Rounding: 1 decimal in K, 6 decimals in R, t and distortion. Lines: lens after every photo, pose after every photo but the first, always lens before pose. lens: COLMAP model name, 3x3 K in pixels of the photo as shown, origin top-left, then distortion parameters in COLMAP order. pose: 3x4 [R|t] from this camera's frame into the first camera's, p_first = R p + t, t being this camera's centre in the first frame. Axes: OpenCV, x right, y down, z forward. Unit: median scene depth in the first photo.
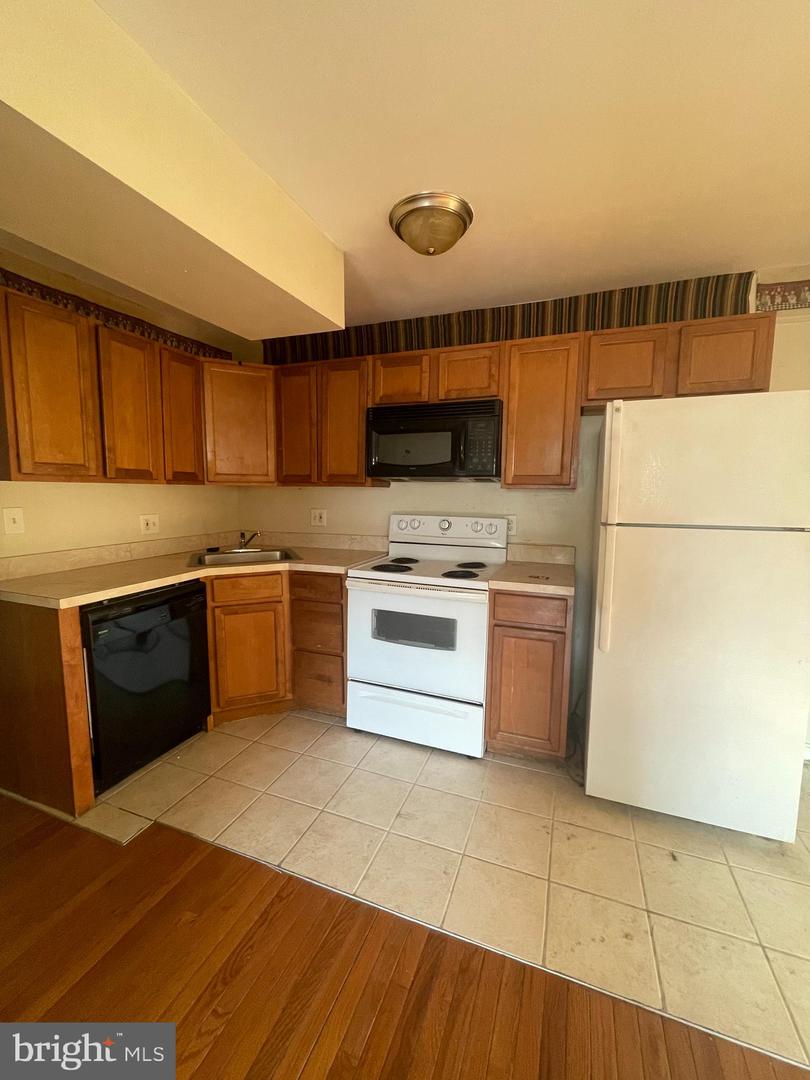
lens RADIAL K [[437.3, 0, 404.3], [0, 437.3, 539.1], [0, 0, 1]] dist [-0.000859, -0.000815]
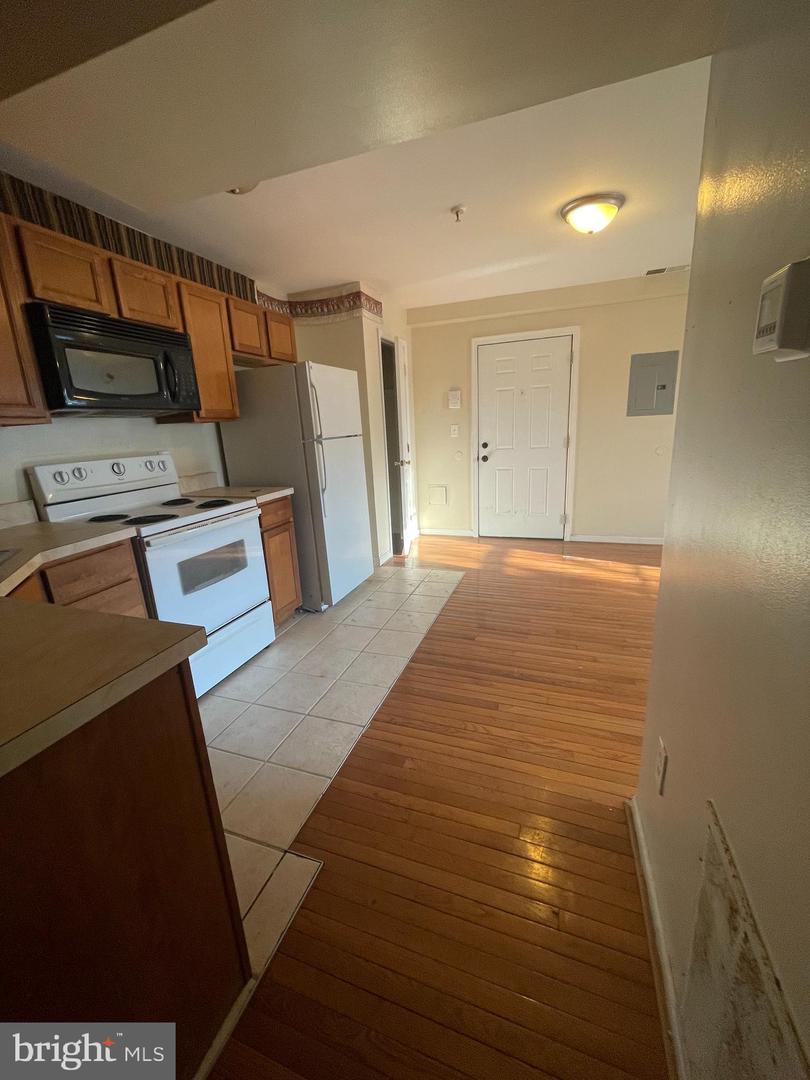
lens RADIAL K [[437.3, 0, 404.3], [0, 437.3, 539.1], [0, 0, 1]] dist [-0.000859, -0.000815]
pose [[-0.024897, -0.263107, 0.964445, -0.912851], [0.156792, 0.951777, 0.263699, -0.045405], [-0.987318, 0.157783, 0.017556, 0.530821]]
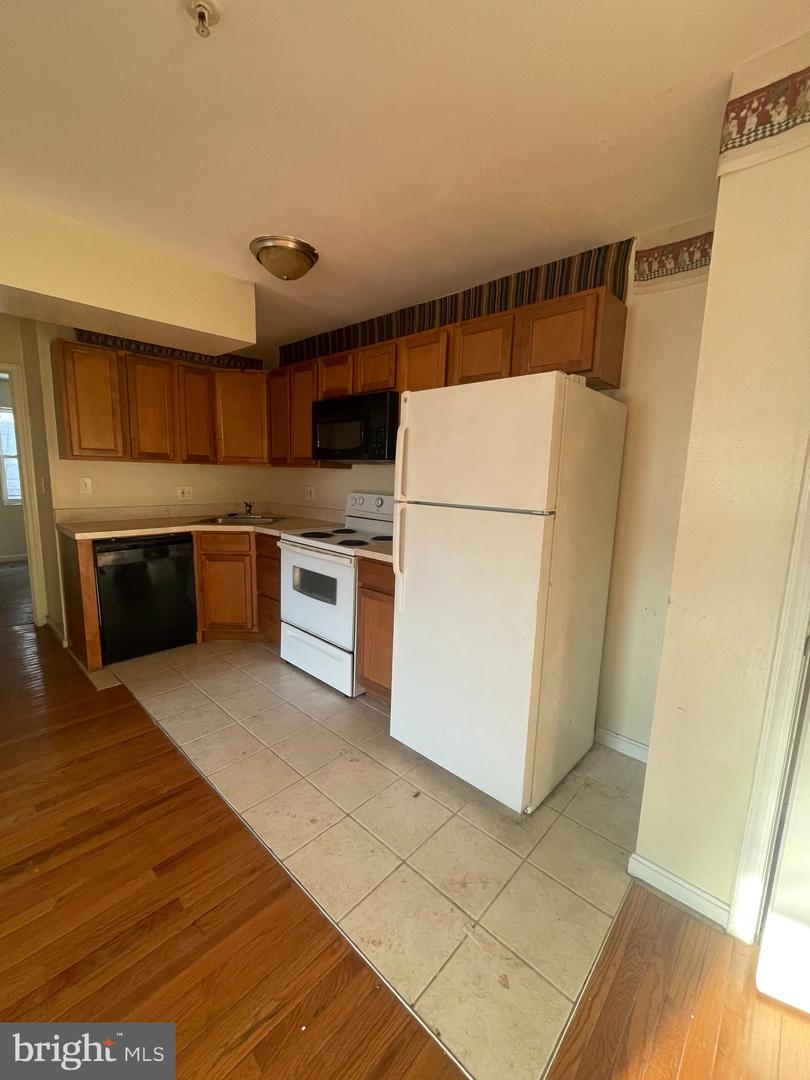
lens RADIAL K [[437.3, 0, 404.3], [0, 437.3, 539.1], [0, 0, 1]] dist [-0.000859, -0.000815]
pose [[0.929140, 0.073232, -0.362403, 0.668422], [-0.061363, 0.997138, 0.044171, 0.009513], [0.364600, -0.018803, 0.930974, -0.043578]]
